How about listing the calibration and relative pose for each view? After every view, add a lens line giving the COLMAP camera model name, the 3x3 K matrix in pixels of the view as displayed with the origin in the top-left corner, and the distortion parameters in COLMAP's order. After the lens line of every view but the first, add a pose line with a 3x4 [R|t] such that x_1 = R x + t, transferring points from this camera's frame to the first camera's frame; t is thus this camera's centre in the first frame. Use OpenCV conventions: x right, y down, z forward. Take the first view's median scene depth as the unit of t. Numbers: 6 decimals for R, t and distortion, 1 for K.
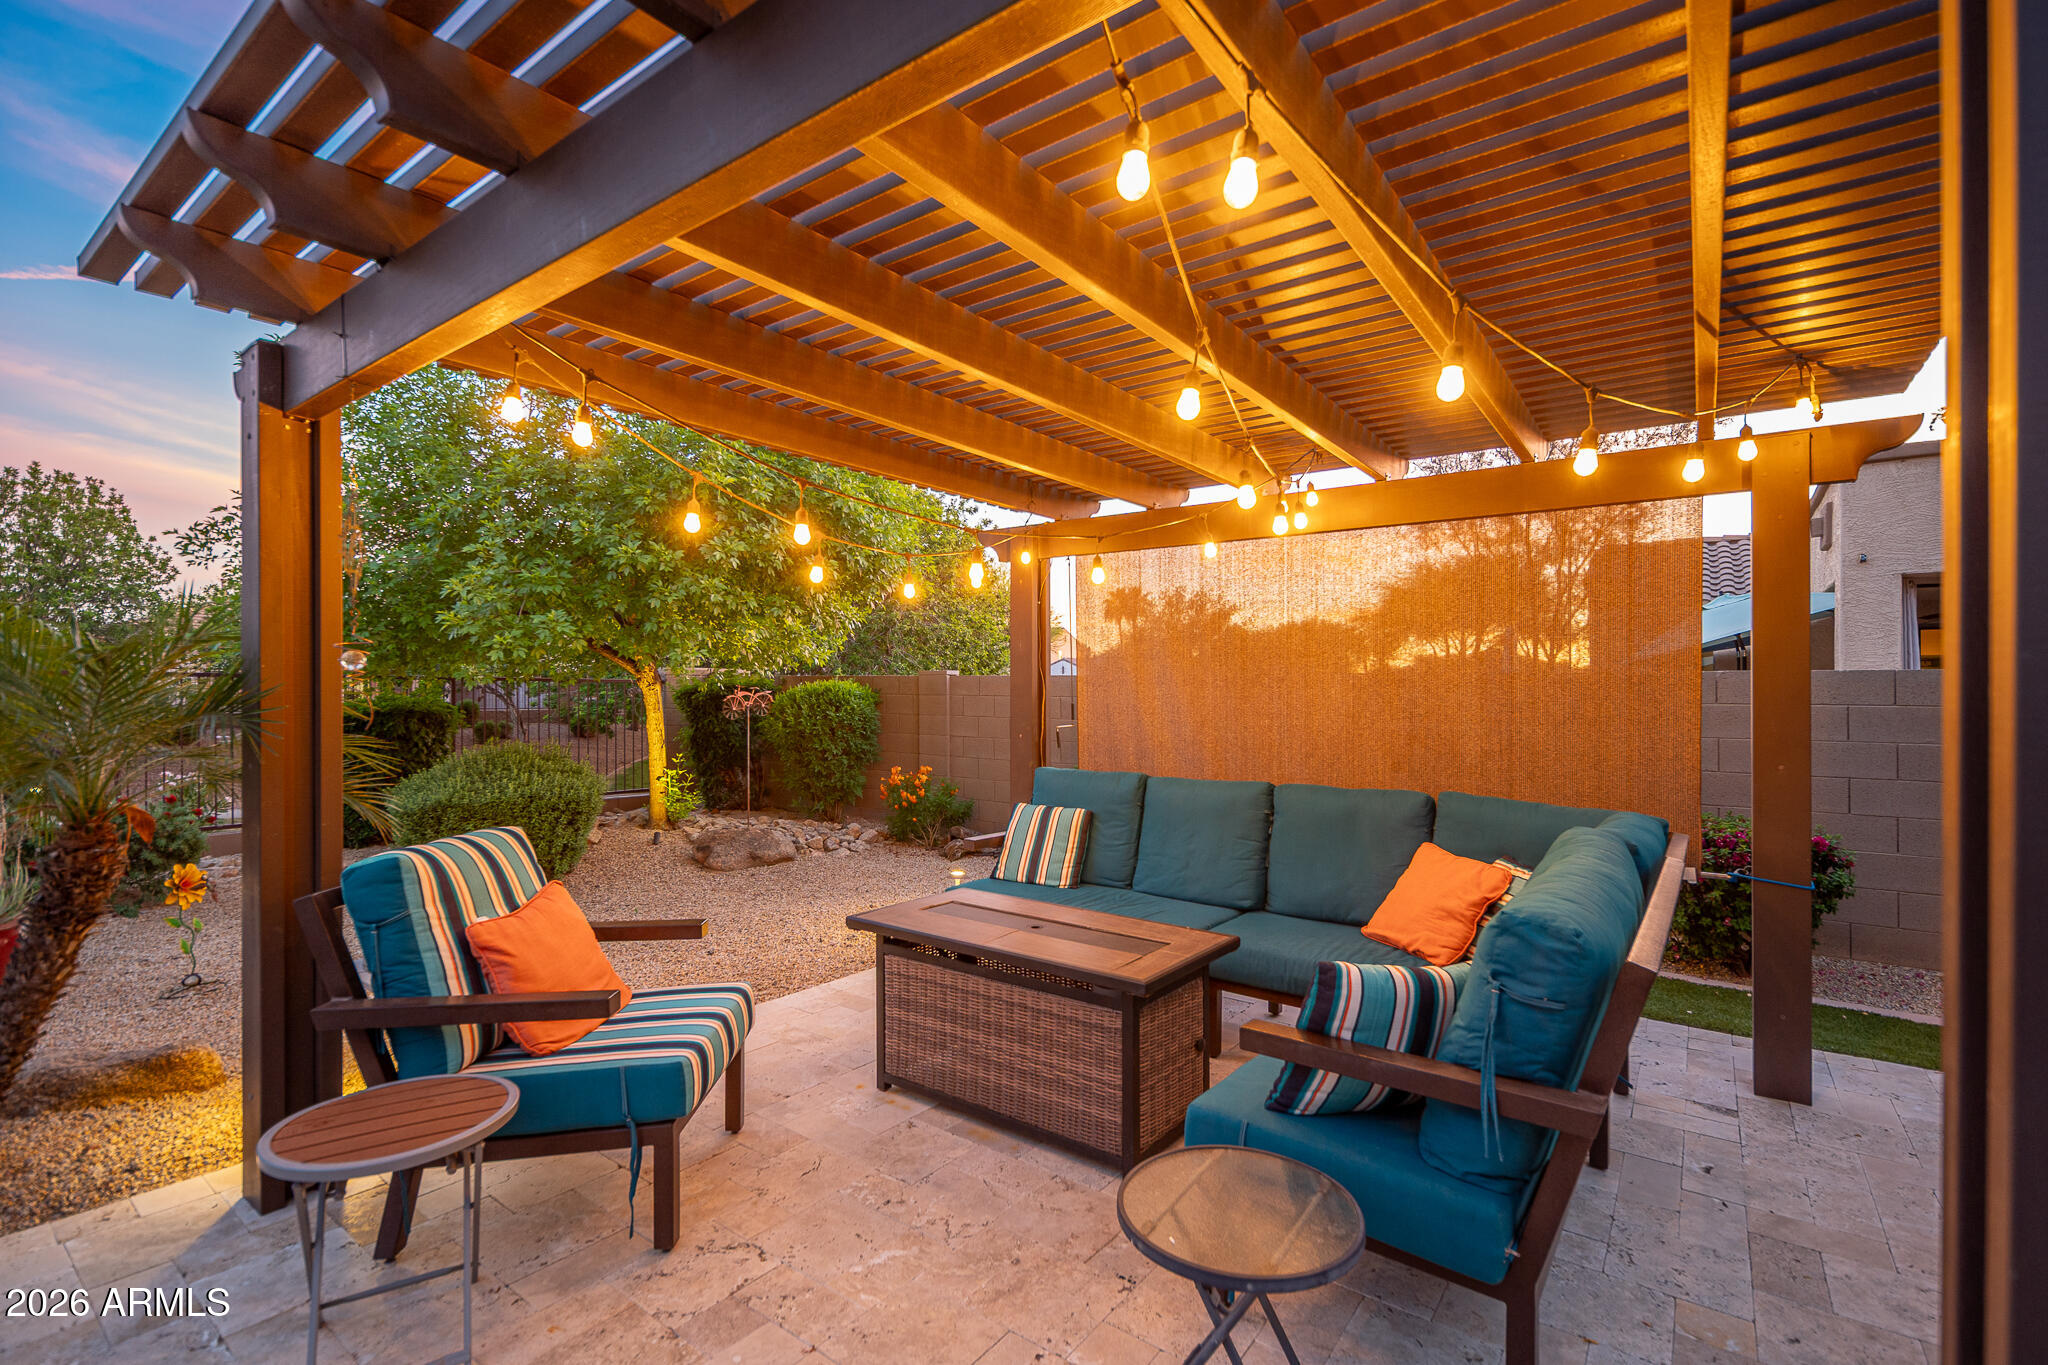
lens RADIAL K [[927.7, 0, 1014.0], [0, 927.7, 685.1], [0, 0, 1]] dist [0.001882, 0.000066]
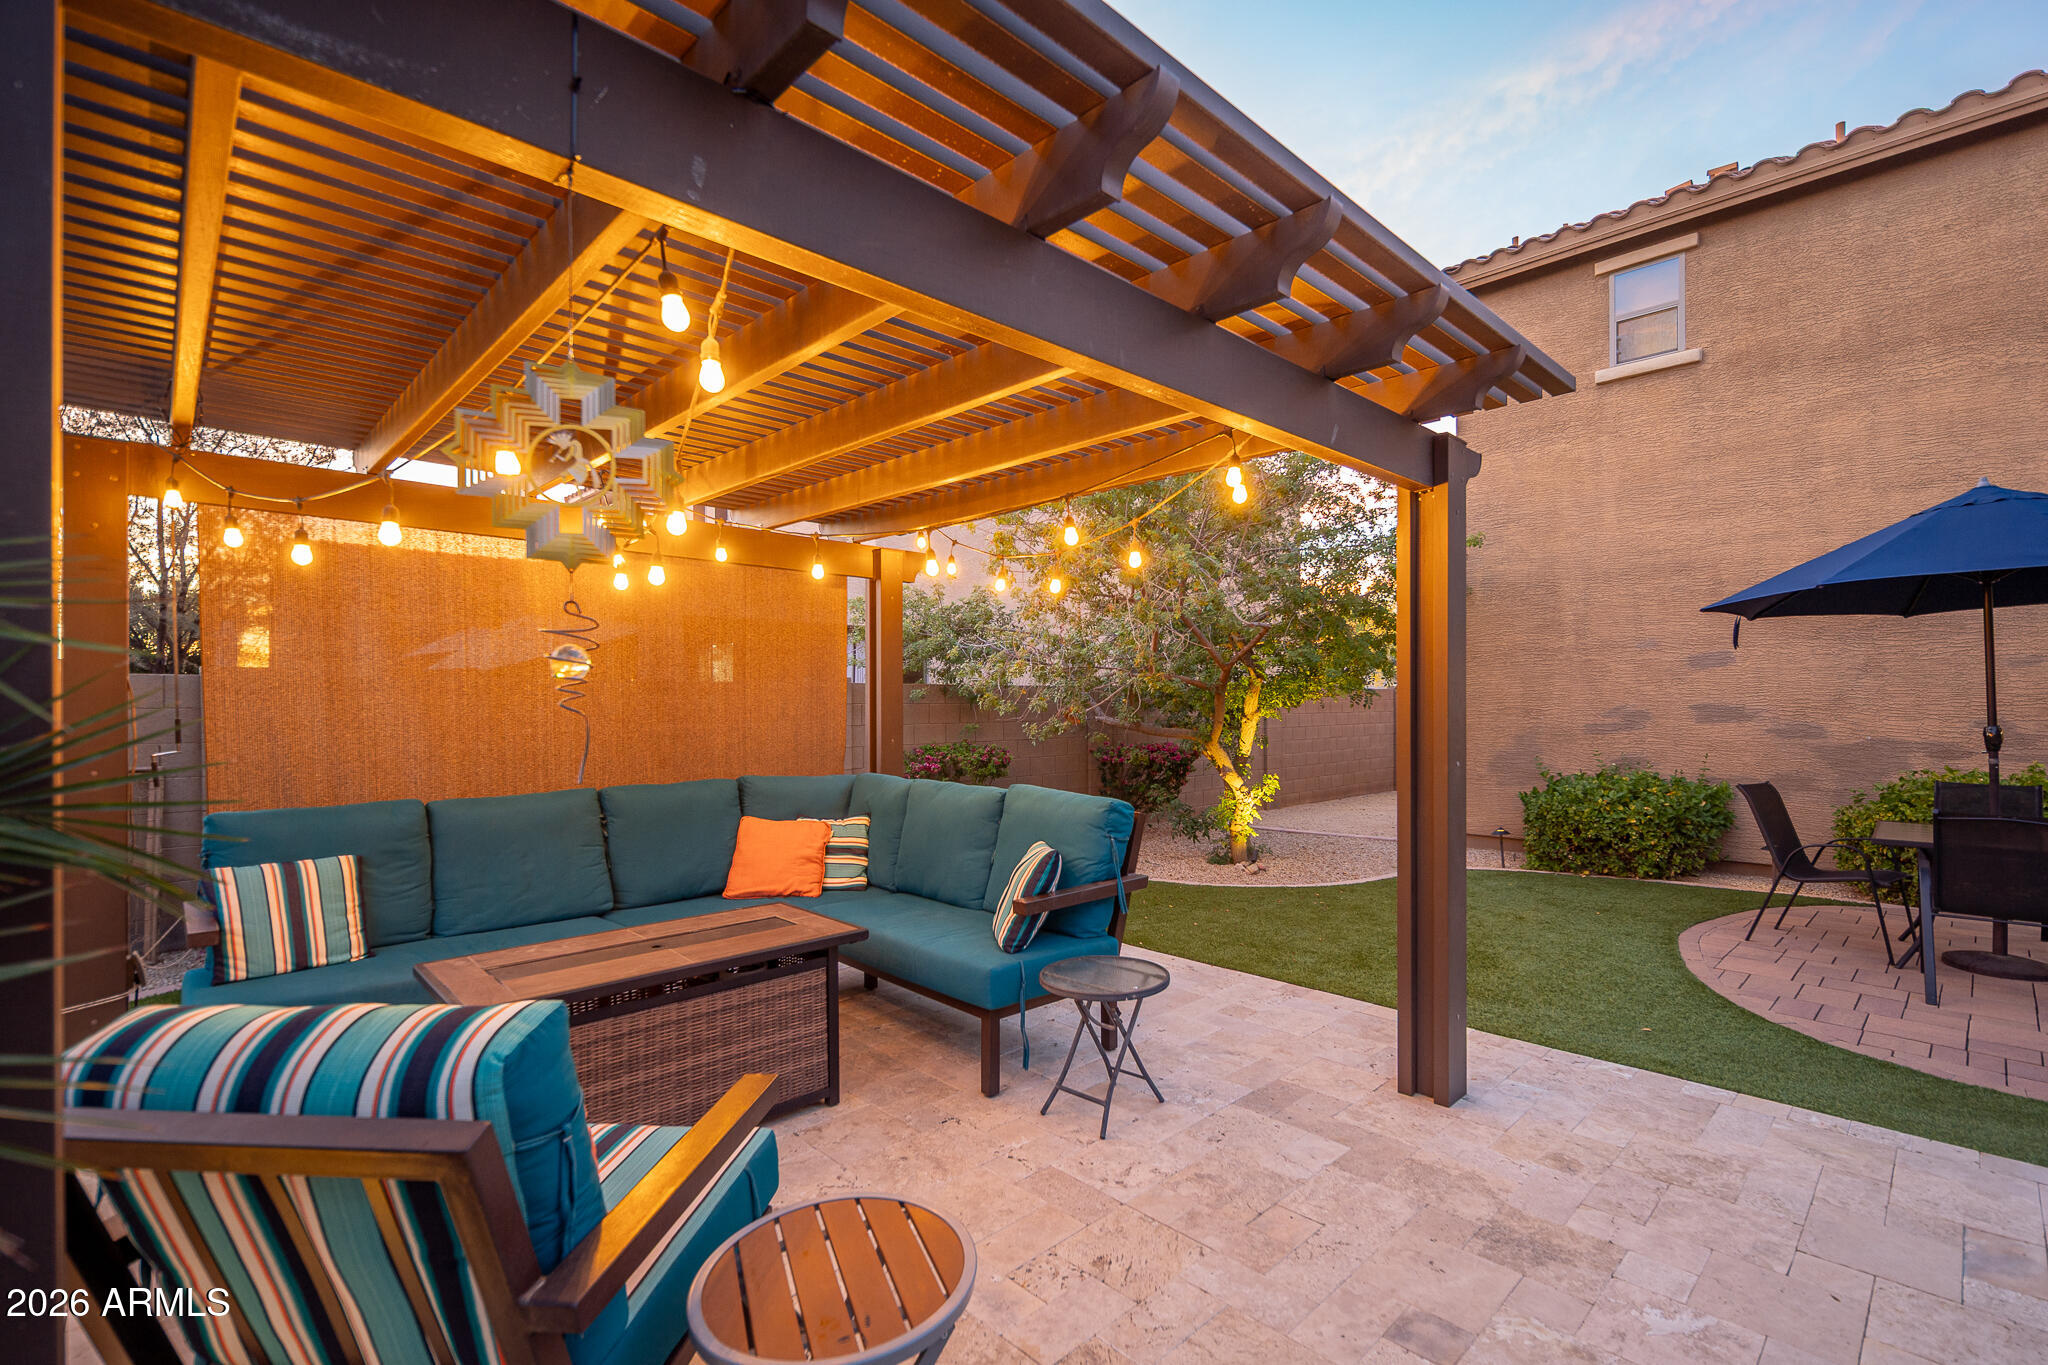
lens RADIAL K [[905.9, 0, 1017.3], [0, 905.9, 691.6], [0, 0, 1]] dist [-0.004352, -0.000228]
pose [[0.147401, 0.008860, 0.989037, -0.661523], [0.003528, 0.999949, -0.009483, 0.010910], [-0.989071, 0.004887, 0.147362, 0.401896]]
